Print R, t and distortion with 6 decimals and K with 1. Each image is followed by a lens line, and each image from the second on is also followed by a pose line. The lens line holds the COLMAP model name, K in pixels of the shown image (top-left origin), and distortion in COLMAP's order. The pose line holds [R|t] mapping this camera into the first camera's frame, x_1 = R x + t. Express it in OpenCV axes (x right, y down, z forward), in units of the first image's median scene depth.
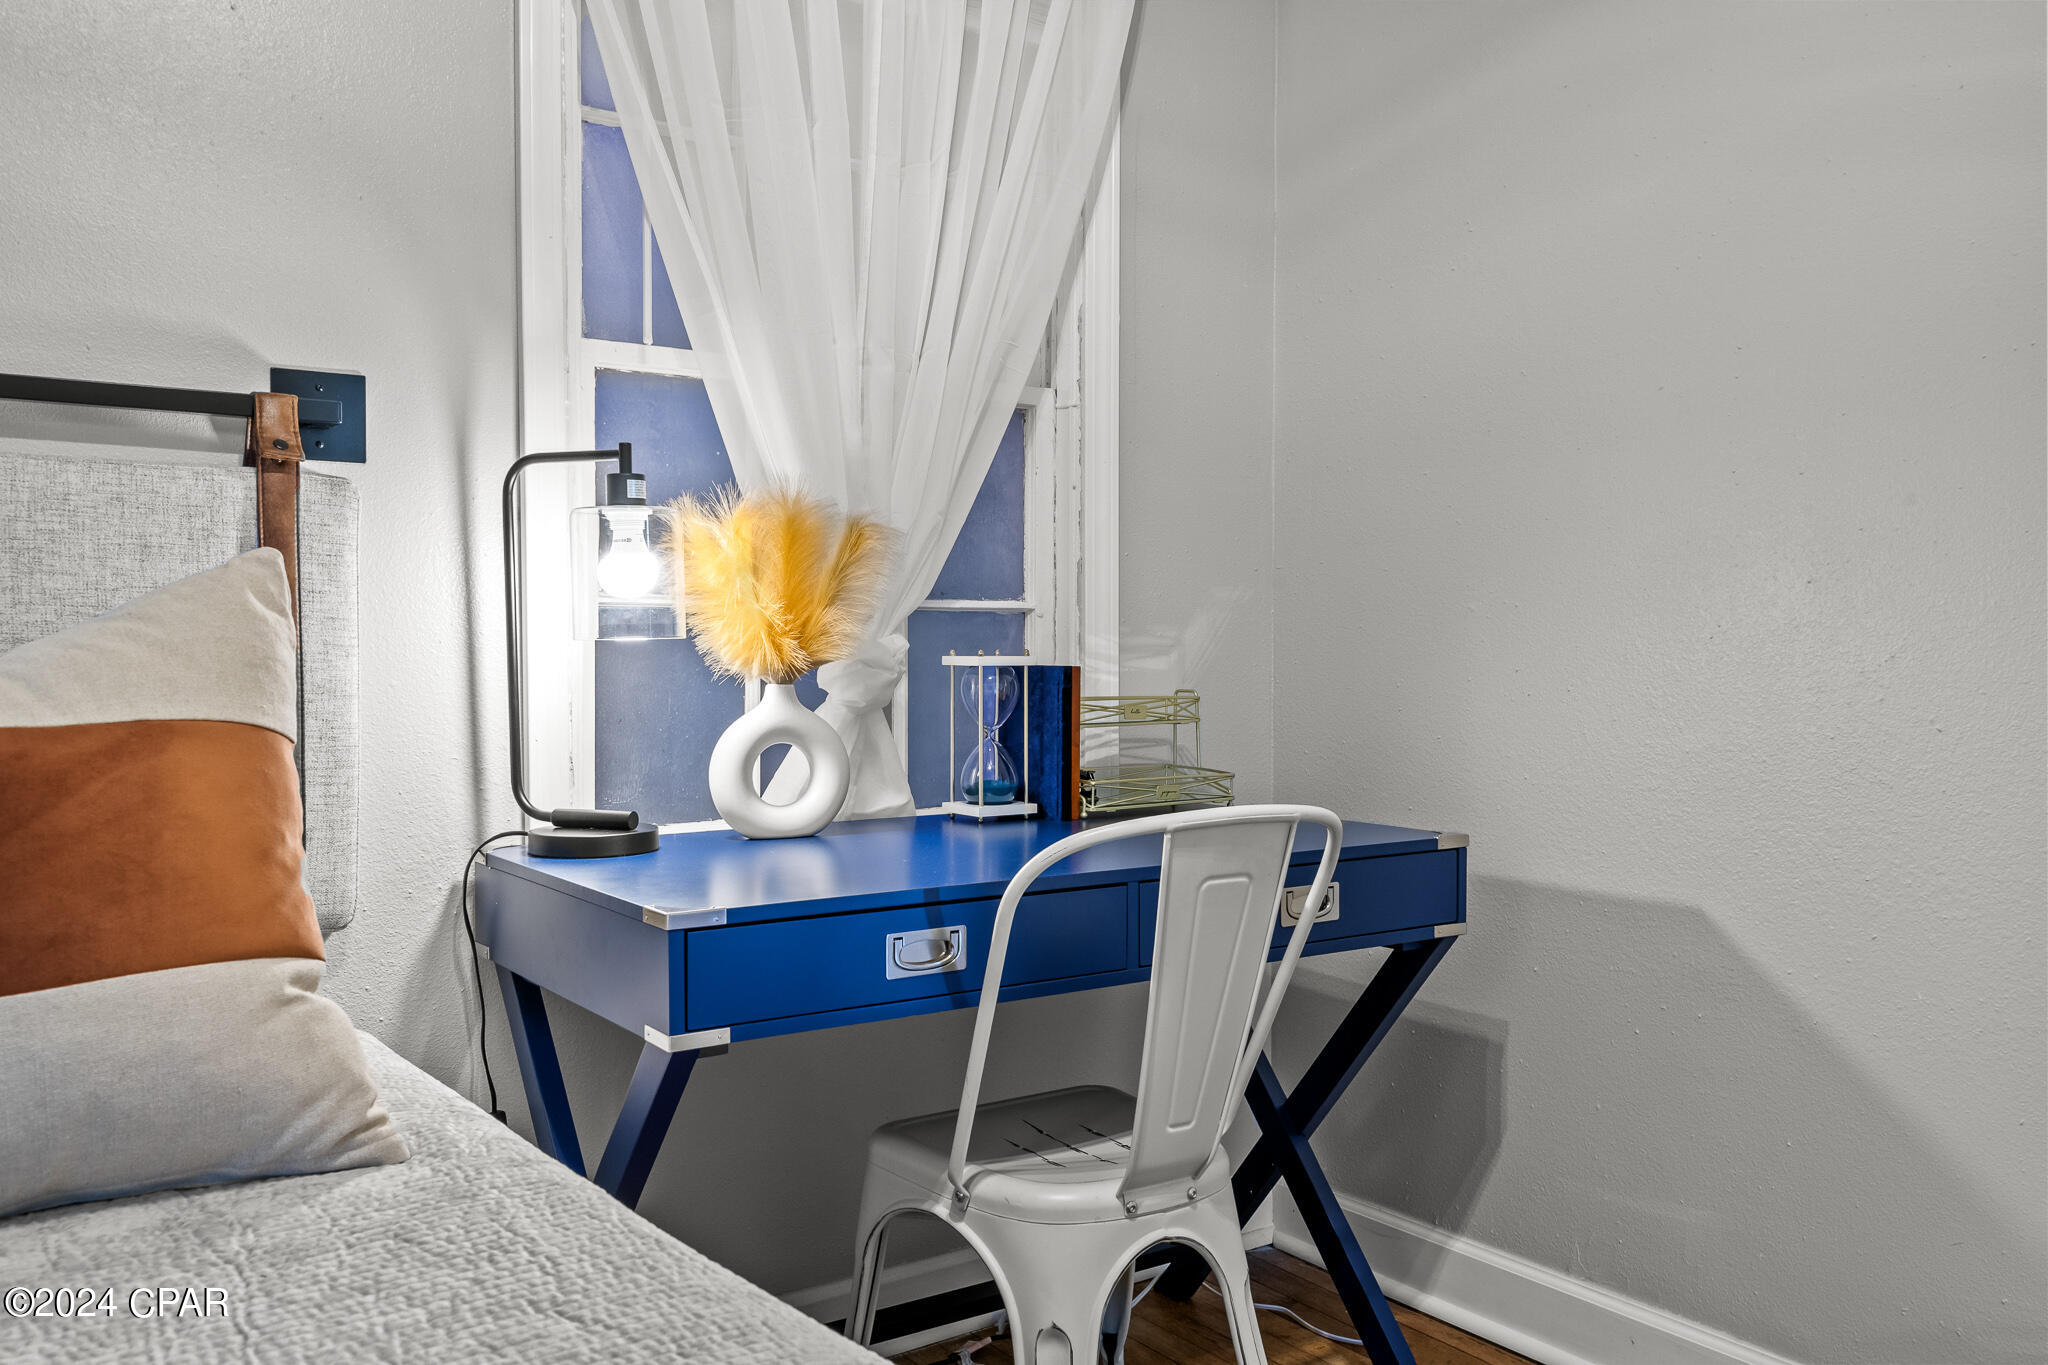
lens RADIAL K [[1701.4, 0, 1026.7], [0, 1701.4, 683.5], [0, 0, 1]] dist [0.034602, -0.025875]
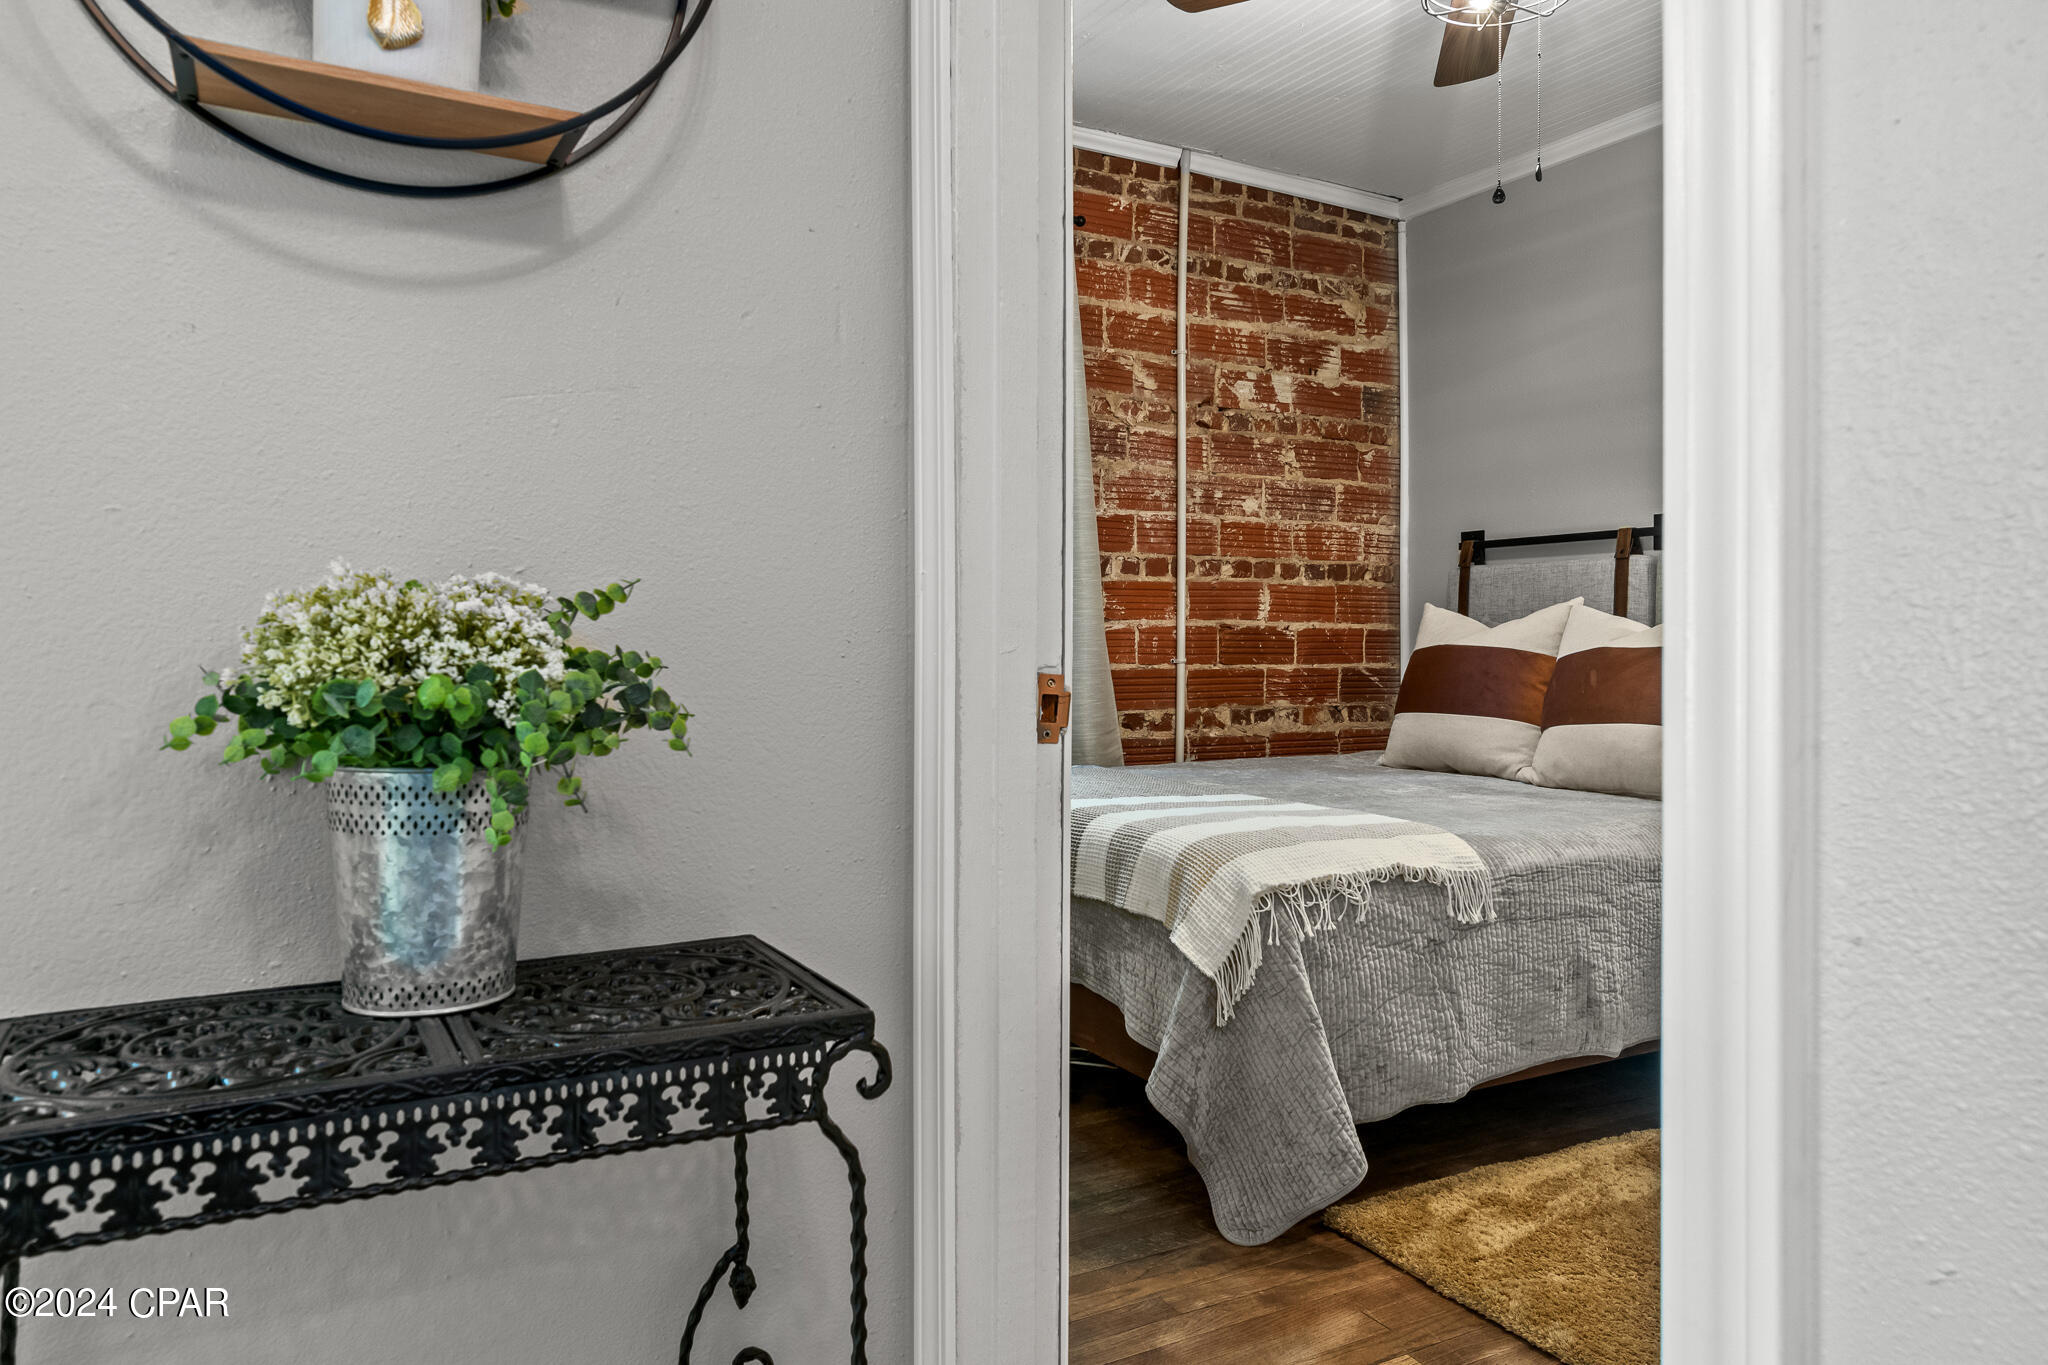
lens RADIAL K [[1412.8, 0, 1029.5], [0, 1412.8, 663.1], [0, 0, 1]] dist [0.007759, 0.001181]
pose [[-0.120875, 0.011951, -0.992596, 1.456663], [-0.019923, 0.999697, 0.014463, 0.025184], [0.992468, 0.021524, -0.120600, 0.125411]]
